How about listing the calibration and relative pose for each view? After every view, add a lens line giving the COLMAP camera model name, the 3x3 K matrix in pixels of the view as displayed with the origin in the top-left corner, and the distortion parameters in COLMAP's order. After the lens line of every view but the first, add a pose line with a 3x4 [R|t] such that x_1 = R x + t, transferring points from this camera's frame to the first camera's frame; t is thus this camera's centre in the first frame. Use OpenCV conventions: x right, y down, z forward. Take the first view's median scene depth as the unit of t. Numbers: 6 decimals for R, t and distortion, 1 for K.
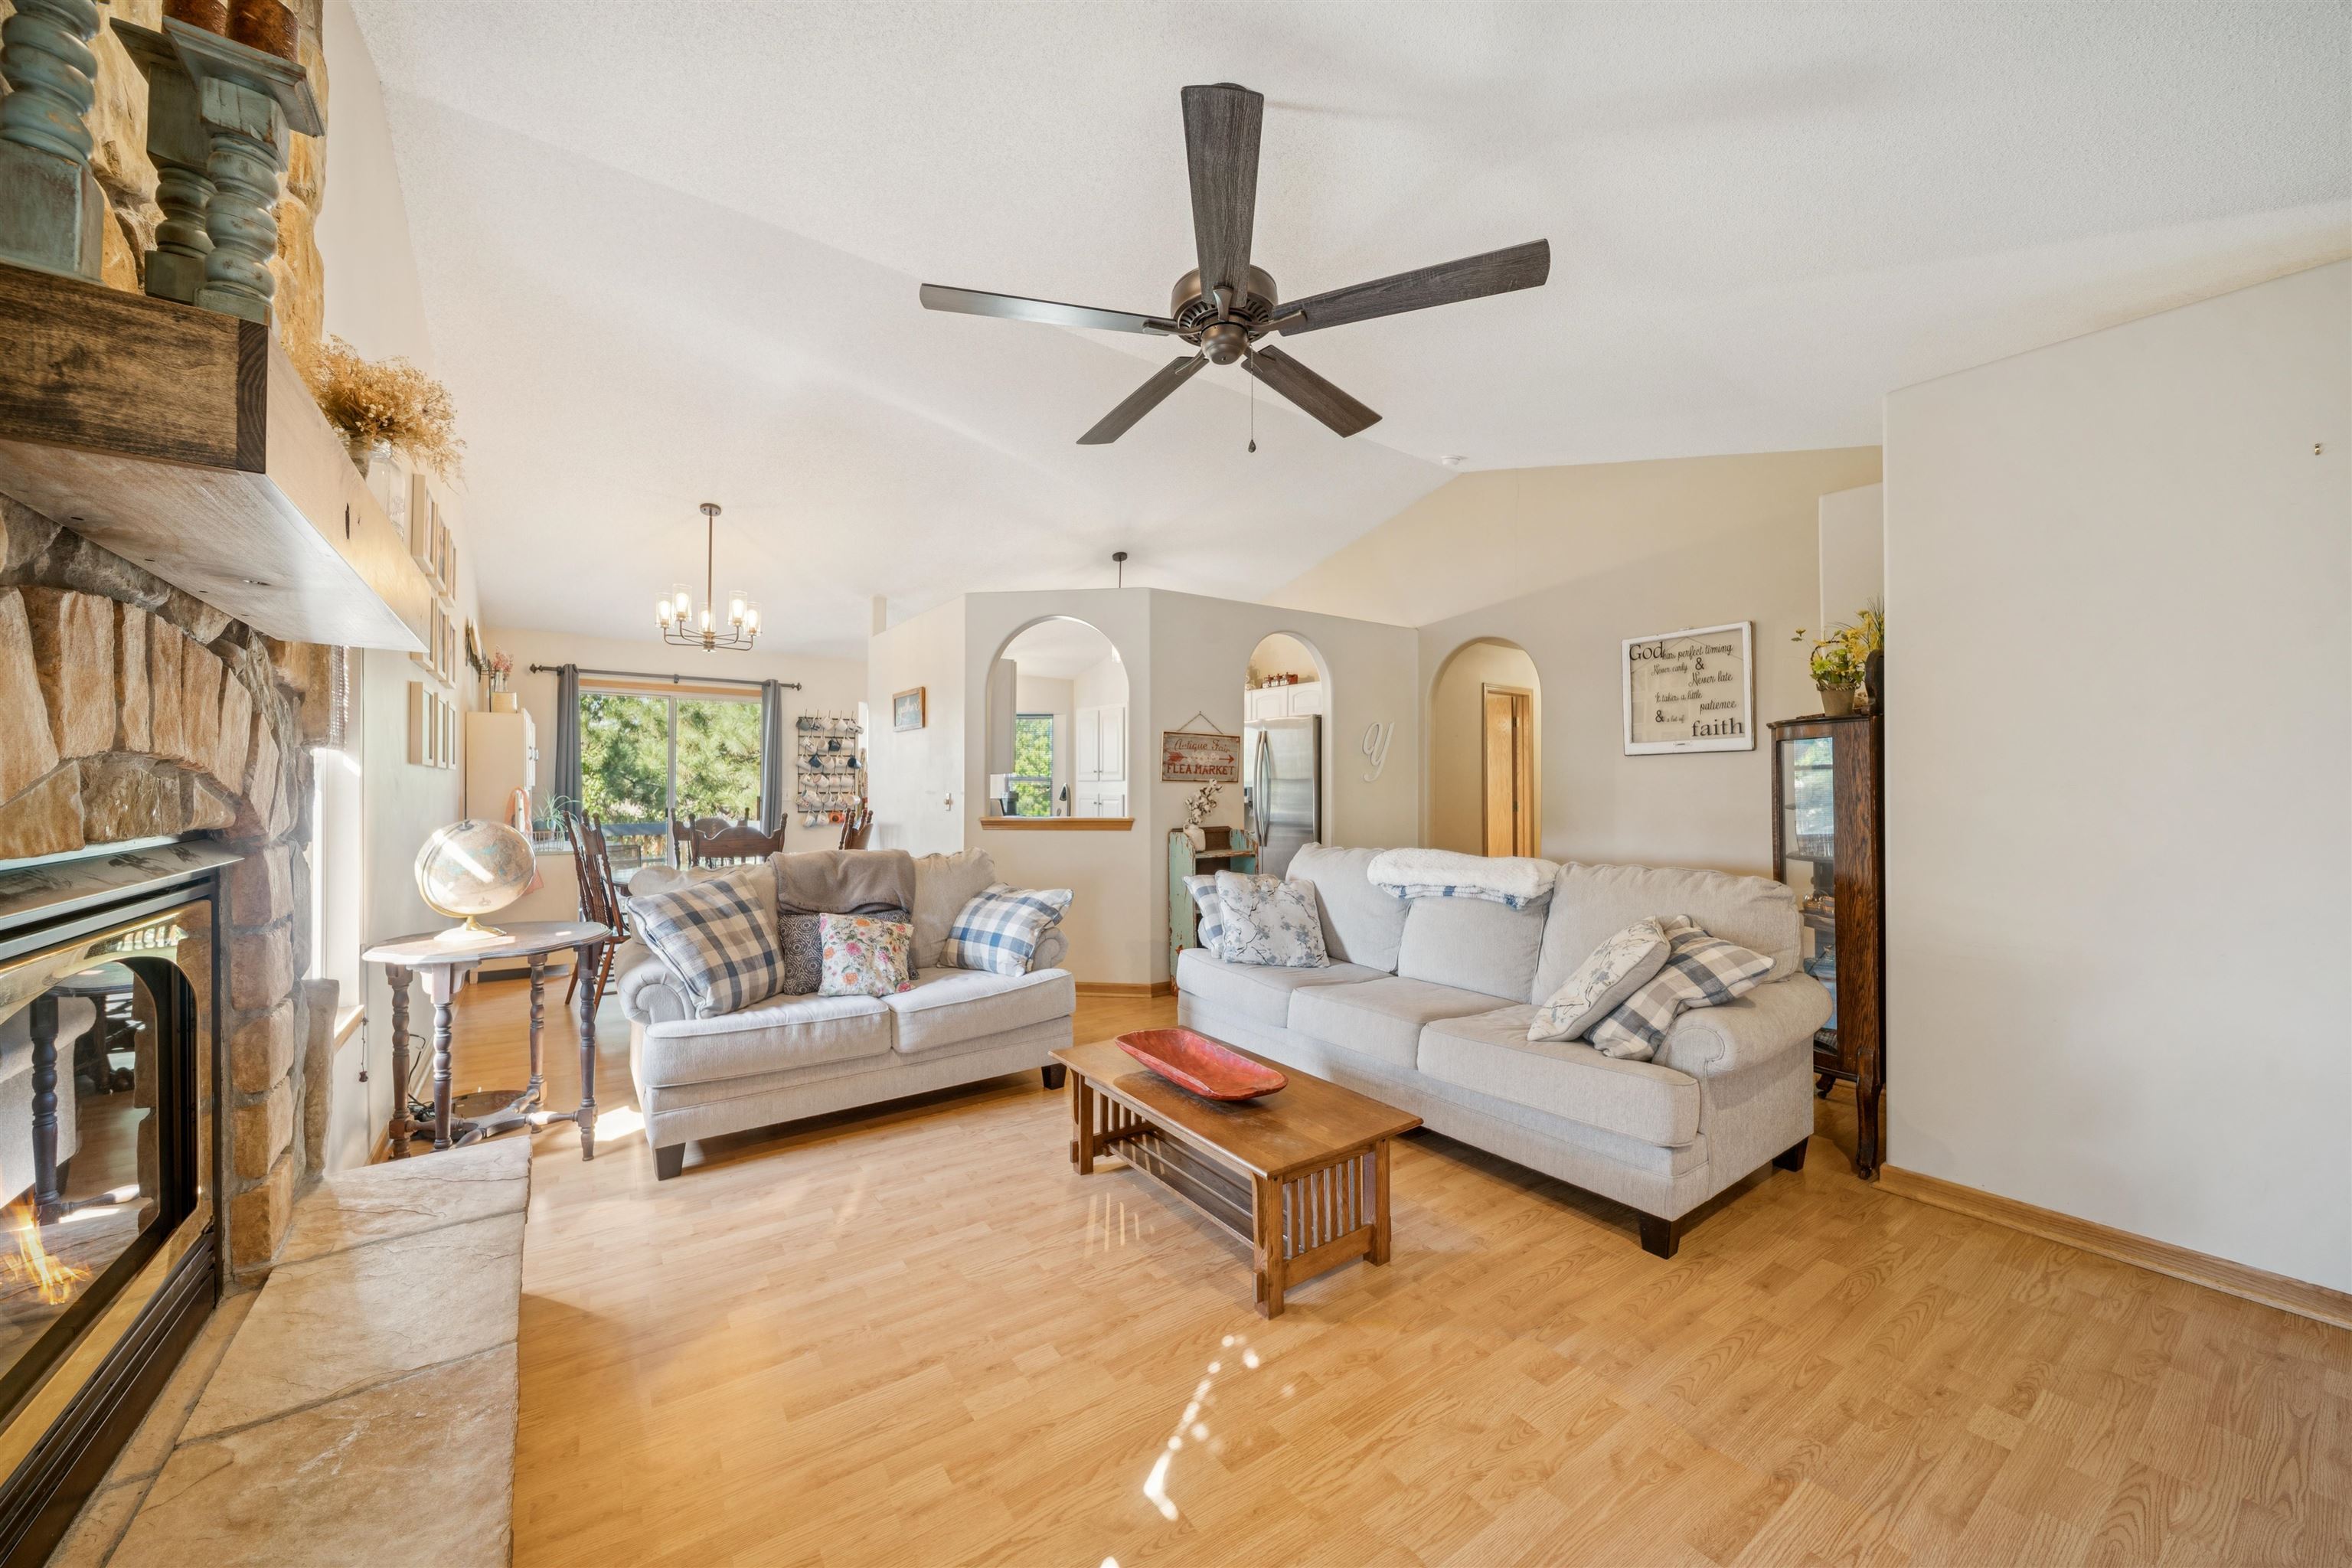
lens RADIAL K [[859.9, 0, 1169.1], [0, 859.9, 772.6], [0, 0, 1]] dist [0.000637, -0.000023]
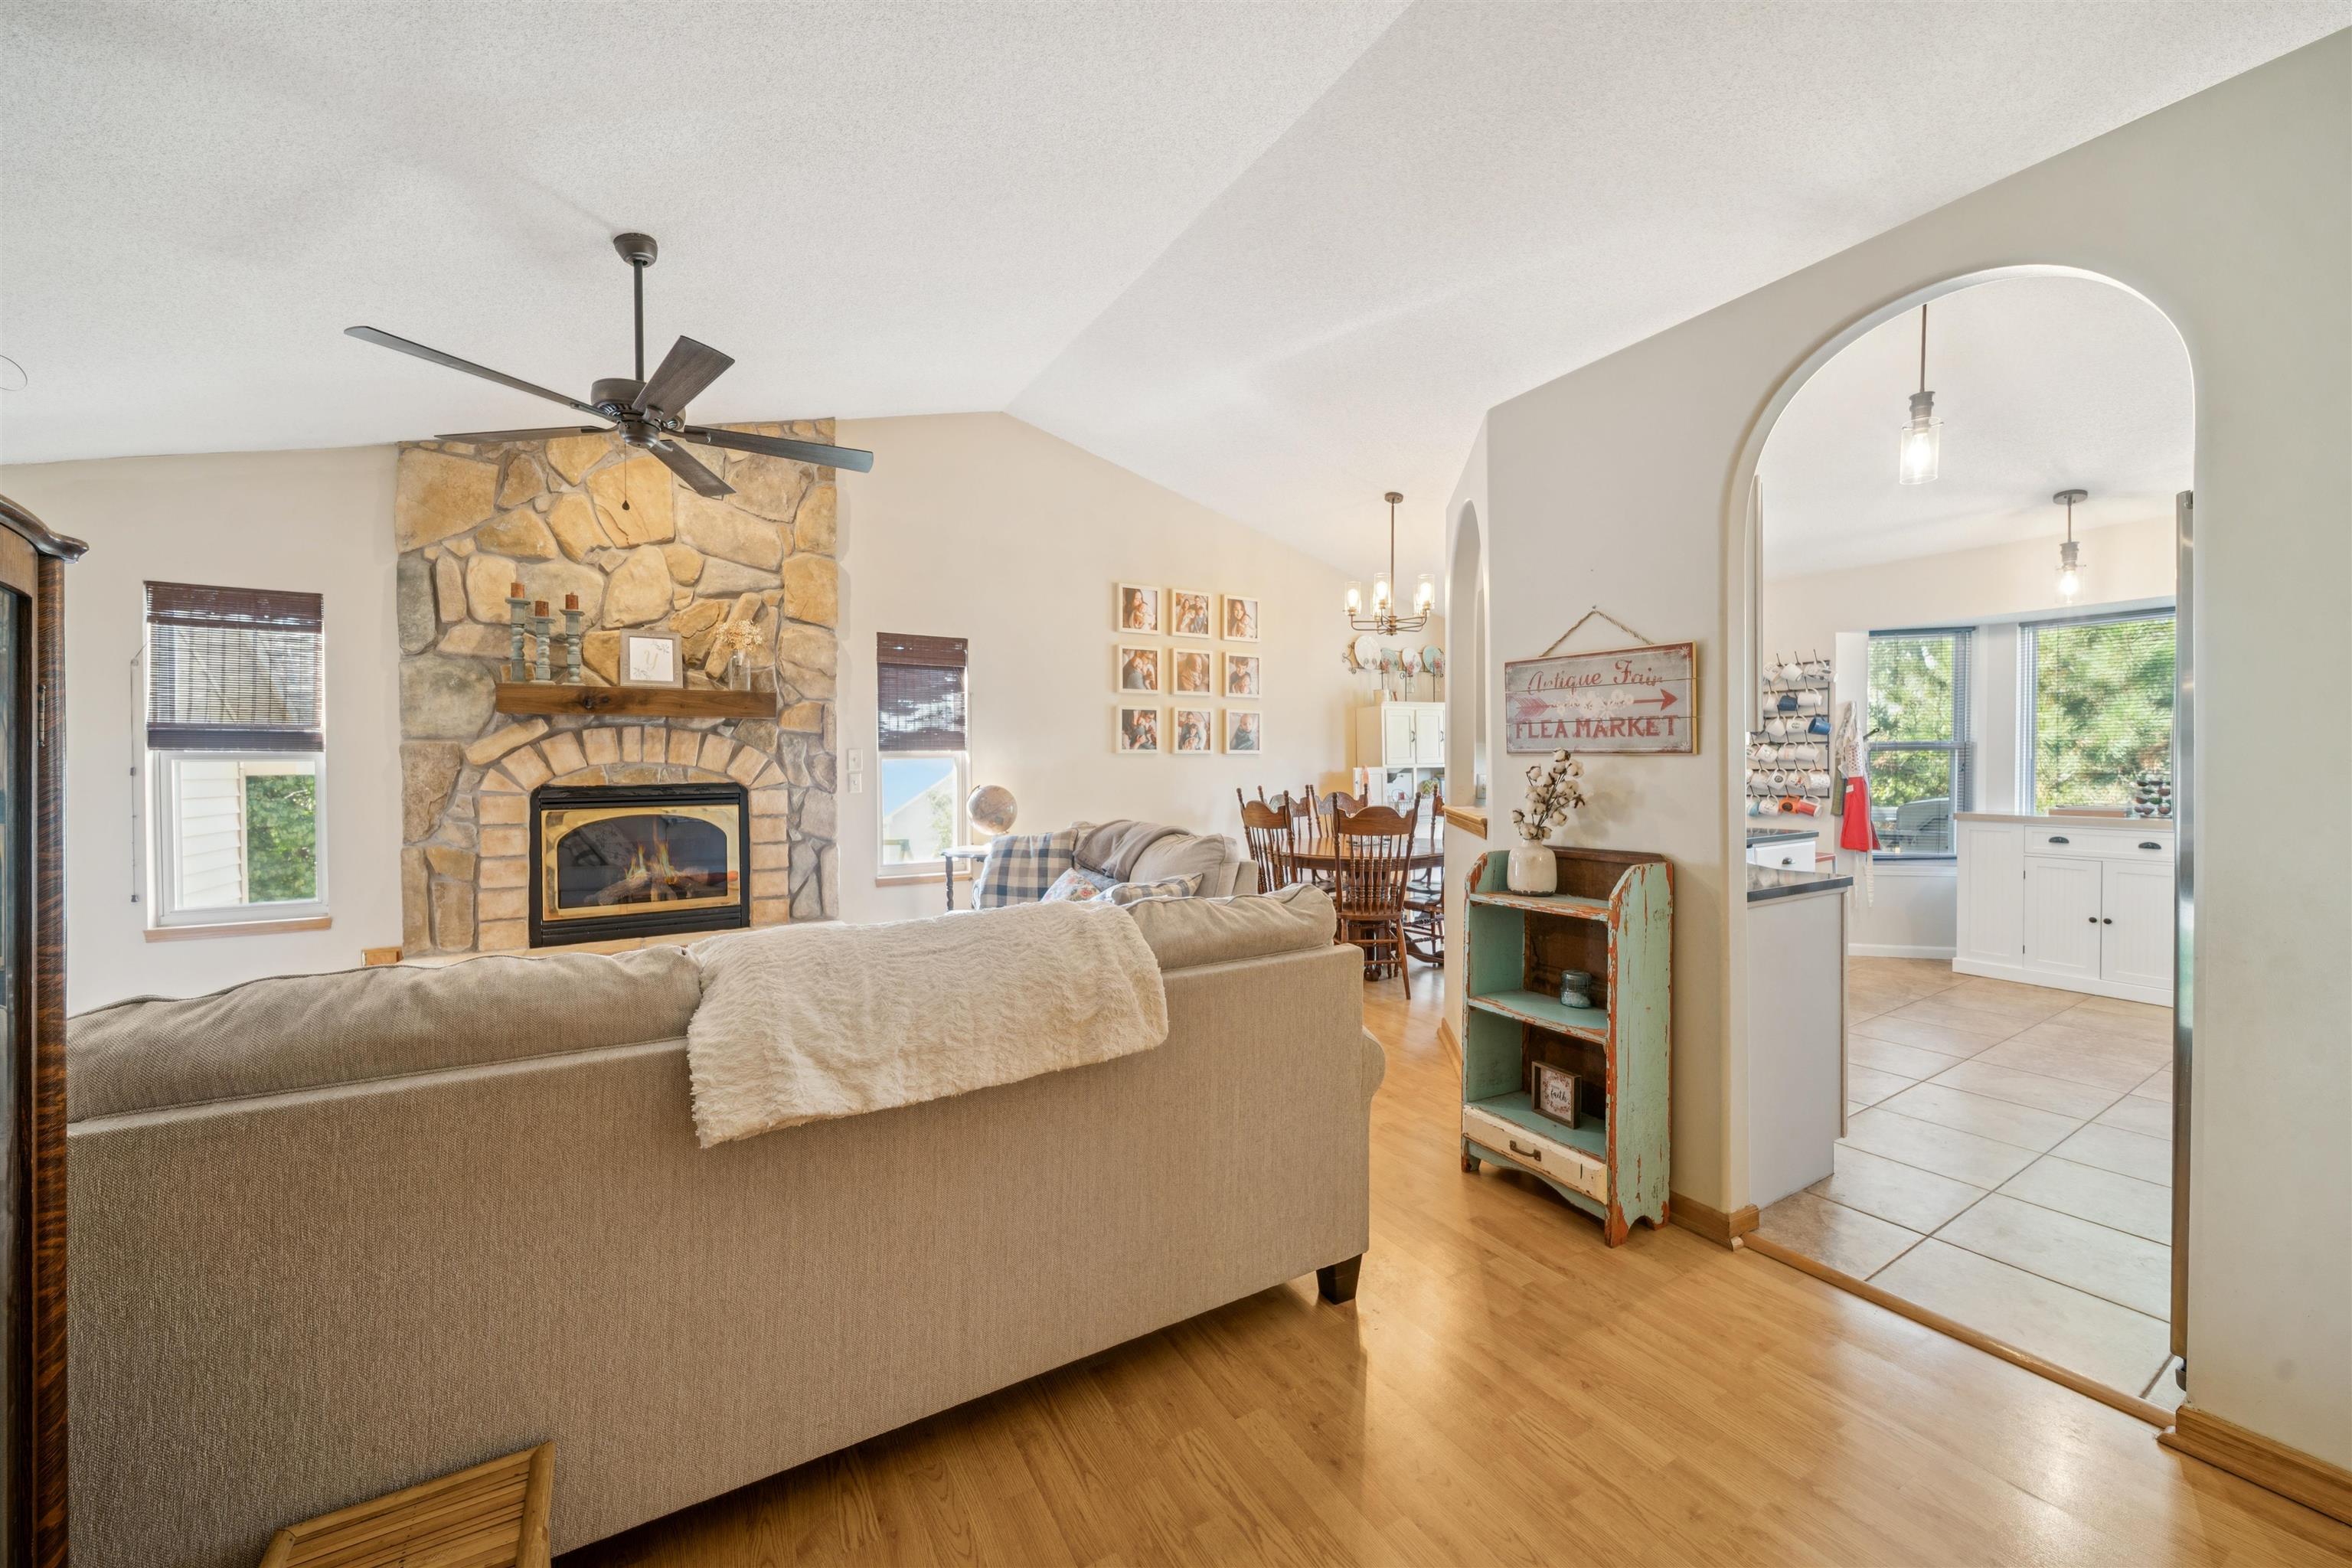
lens RADIAL K [[831.3, 0, 1159.6], [0, 831.3, 775.0], [0, 0, 1]] dist [-0.015376, -0.000035]
pose [[-0.099411, 0.012901, -0.994963, 0.528611], [0.026016, 0.999608, 0.010362, 0.012120], [0.994706, -0.024855, -0.099708, 0.802664]]
